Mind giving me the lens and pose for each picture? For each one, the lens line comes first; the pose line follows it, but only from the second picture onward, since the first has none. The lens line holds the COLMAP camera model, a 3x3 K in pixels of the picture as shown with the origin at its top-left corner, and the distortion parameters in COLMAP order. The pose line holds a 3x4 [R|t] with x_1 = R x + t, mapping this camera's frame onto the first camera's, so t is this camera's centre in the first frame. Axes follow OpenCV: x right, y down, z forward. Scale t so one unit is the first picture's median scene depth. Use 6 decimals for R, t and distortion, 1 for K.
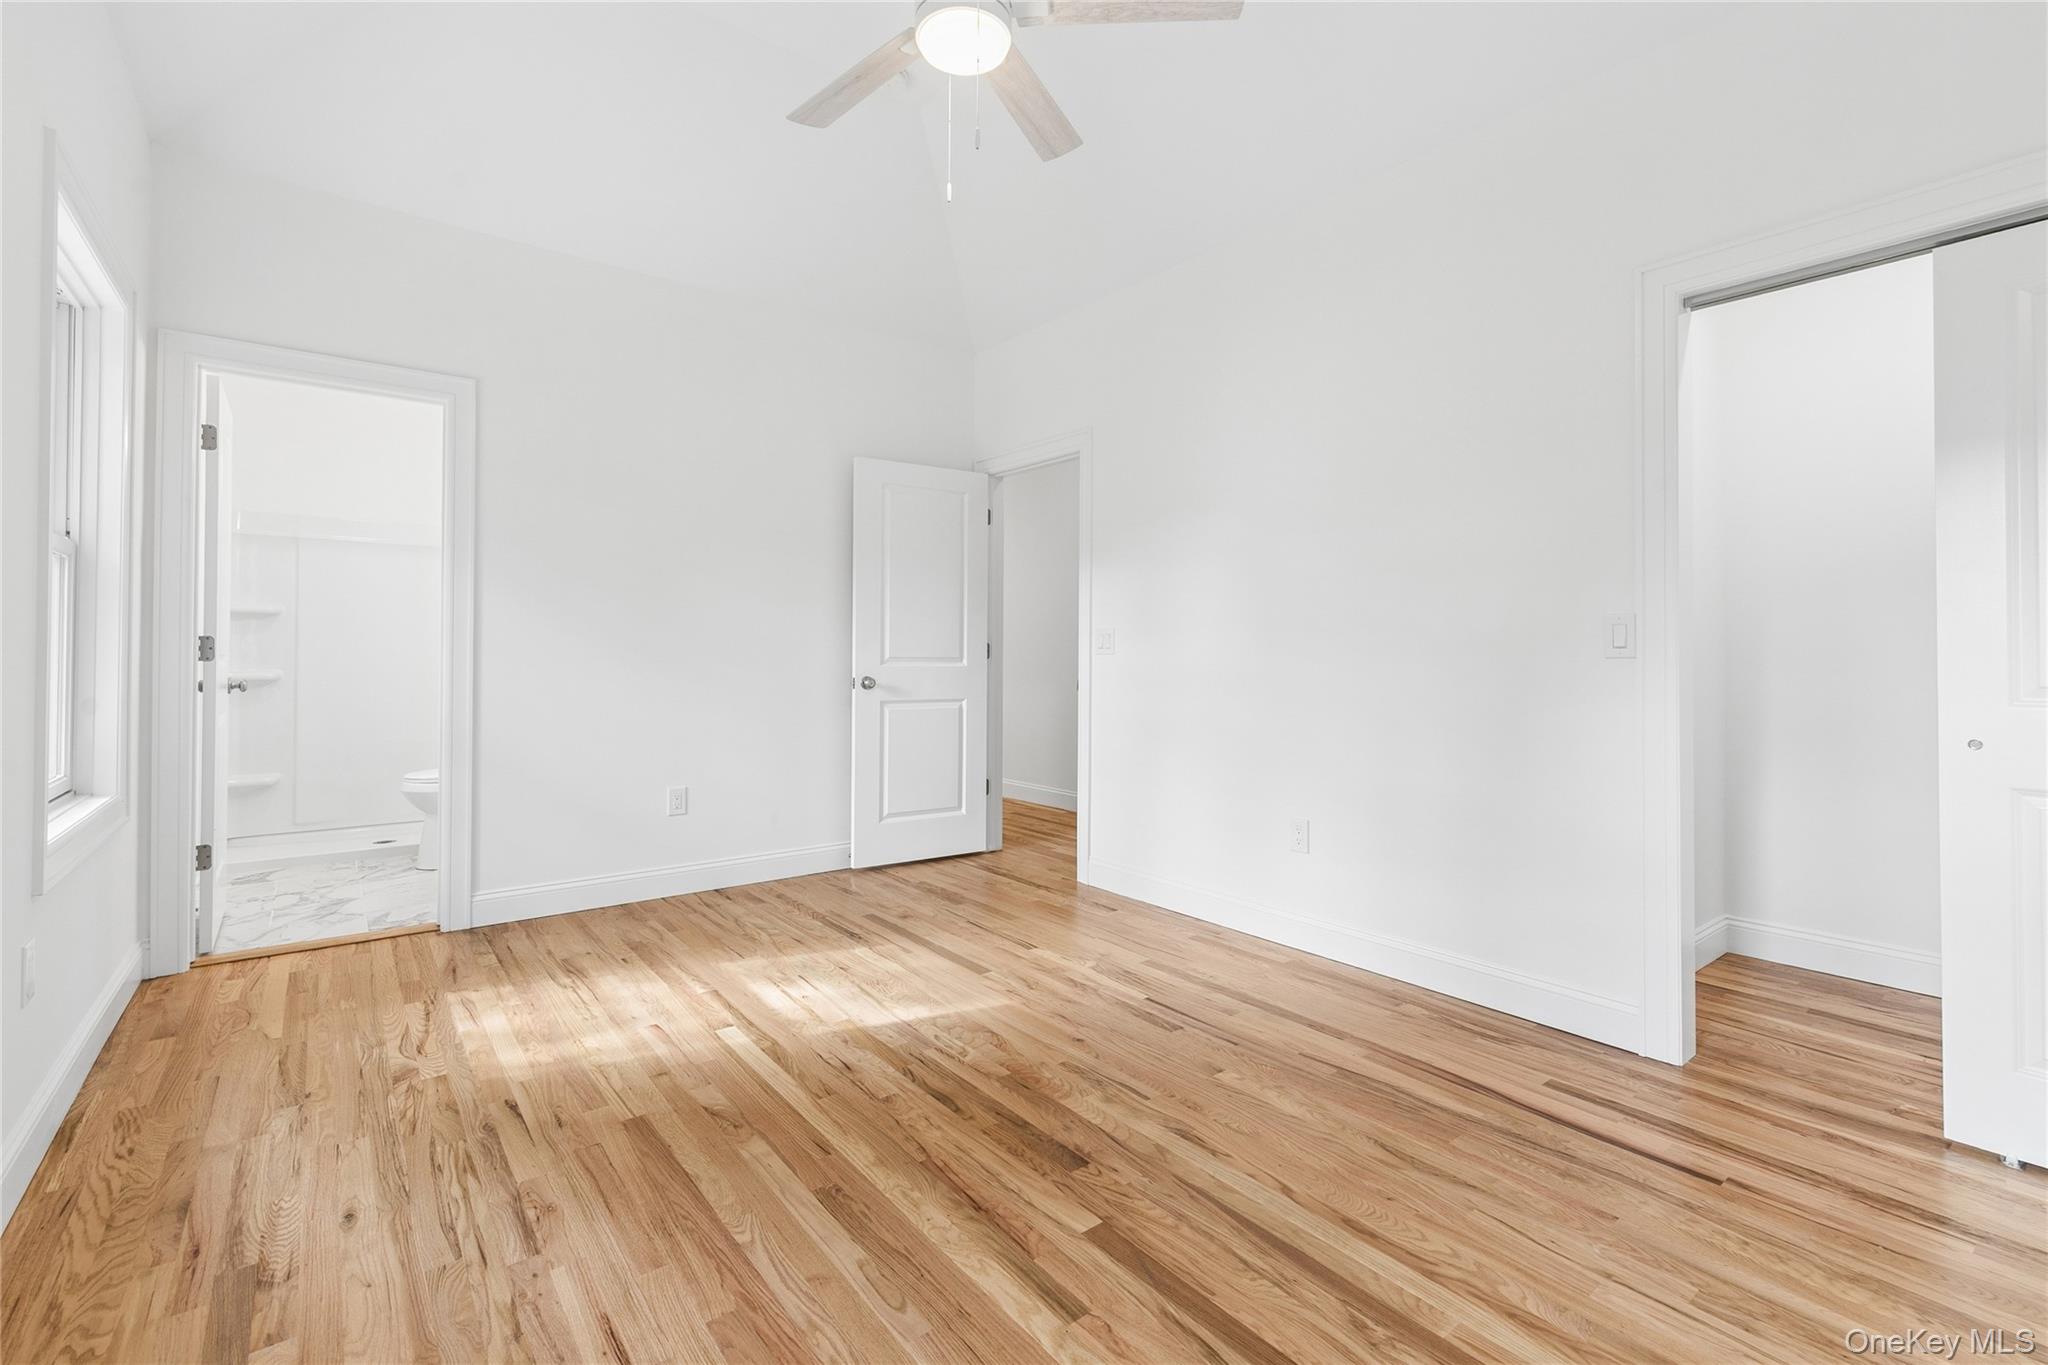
lens RADIAL K [[895.2, 0, 1030.7], [0, 895.2, 674.7], [0, 0, 1]] dist [0.000287, 0.000361]
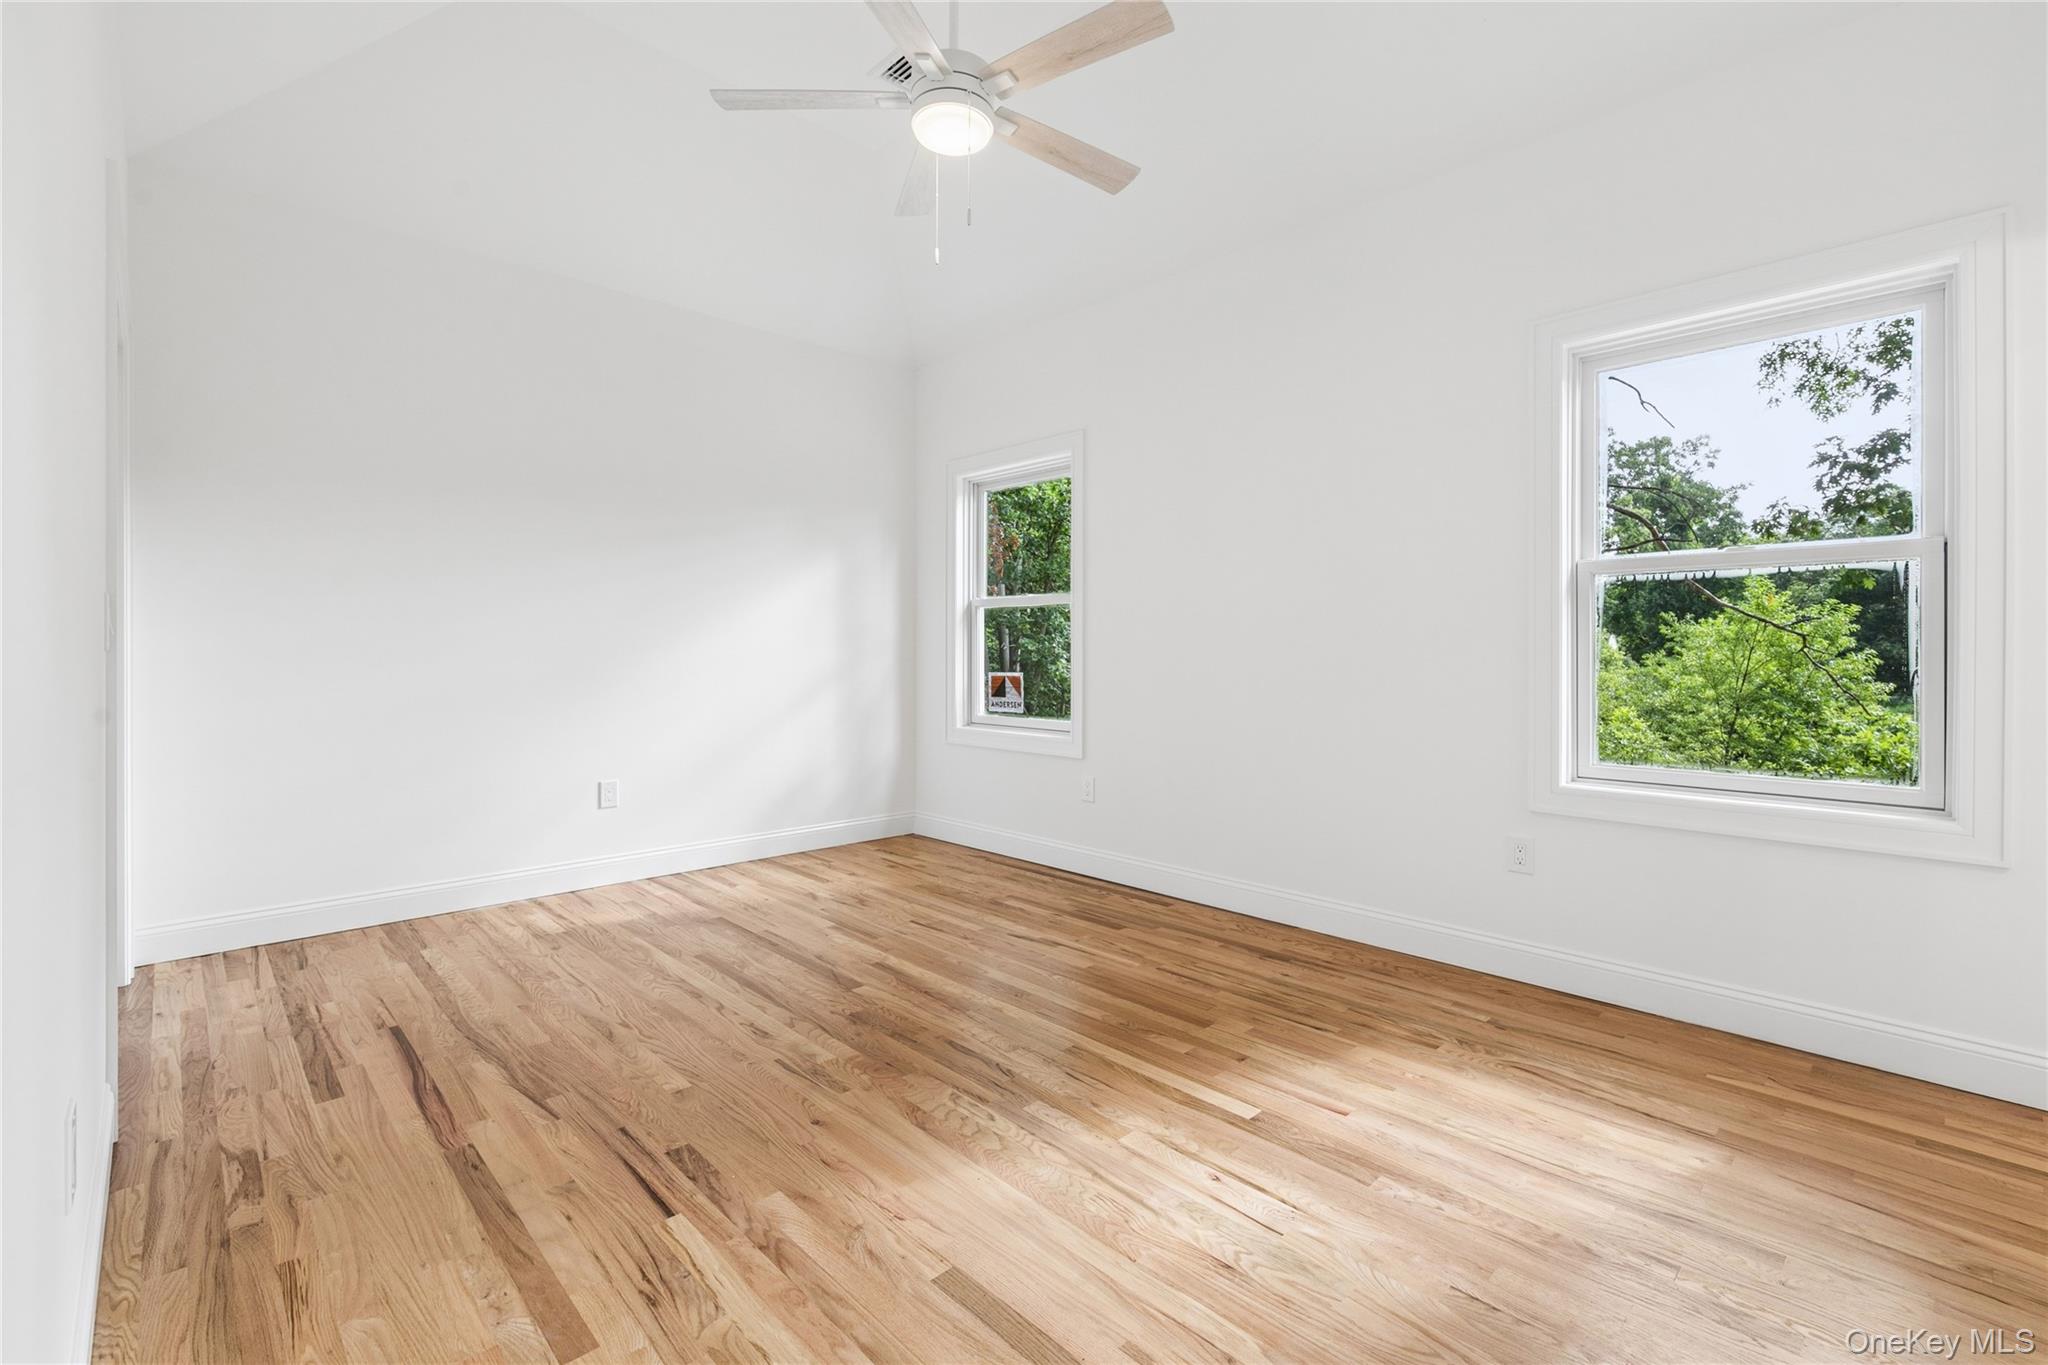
lens RADIAL K [[895.2, 0, 1030.7], [0, 895.2, 674.7], [0, 0, 1]] dist [0.000287, 0.000361]
pose [[-0.994905, -0.006003, -0.100636, -0.064158], [-0.010544, 0.998947, 0.044652, -0.045296], [0.100262, 0.045486, -0.993921, 2.083331]]
